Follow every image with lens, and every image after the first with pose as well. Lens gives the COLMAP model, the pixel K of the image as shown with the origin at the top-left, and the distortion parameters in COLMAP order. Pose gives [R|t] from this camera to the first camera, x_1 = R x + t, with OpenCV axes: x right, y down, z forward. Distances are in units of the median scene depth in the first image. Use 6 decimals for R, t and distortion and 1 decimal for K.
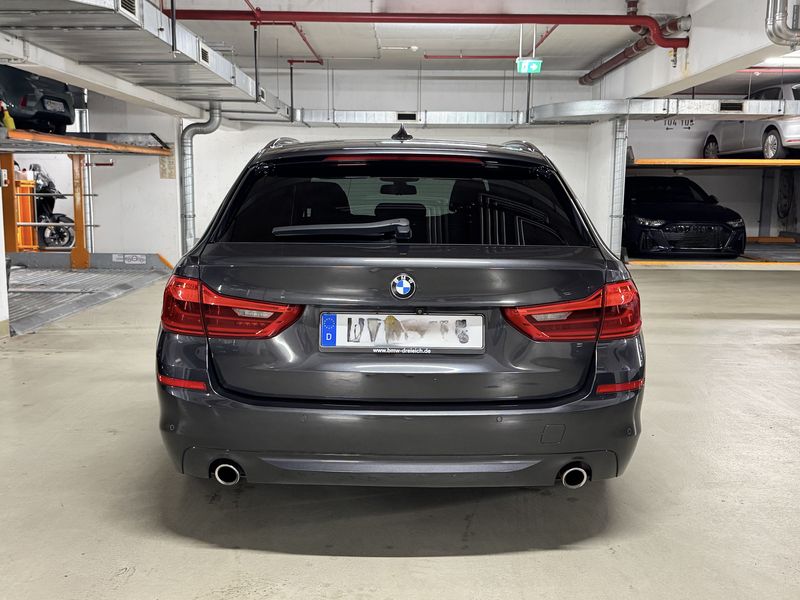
lens RADIAL K [[804.5, 0, 389.6], [0, 804.5, 289.3], [0, 0, 1]] dist [0.169398, -0.354257]
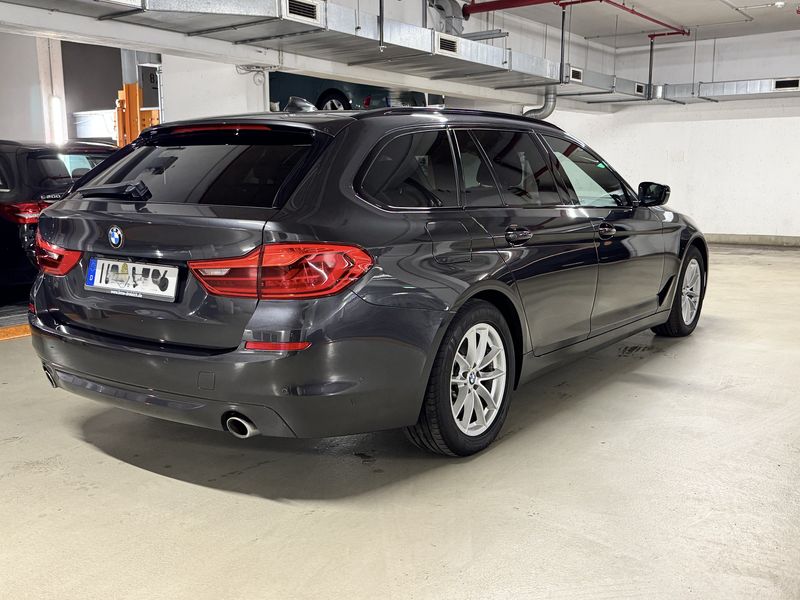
lens RADIAL K [[794.2, 0, 377.8], [0, 794.2, 303.1], [0, 0, 1]] dist [0.097040, -0.167824]
pose [[0.798750, 0.082154, -0.596028, 0.282320], [-0.064030, 0.996615, 0.051562, 0.002057], [0.598246, -0.003022, 0.801307, 0.083092]]
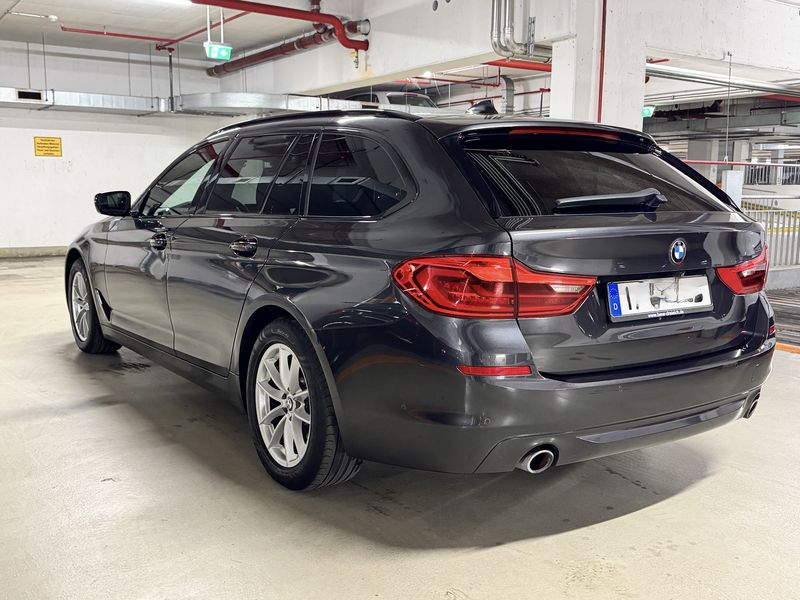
lens RADIAL K [[810.8, 0, 400.0], [0, 810.8, 300.0], [0, 0, 1]] dist [0.174448, -0.400853]
pose [[0.813583, -0.079773, 0.575950, -0.251410], [0.072098, 0.996740, 0.036210, -0.001581], [-0.576961, 0.012065, 0.816682, 0.091862]]
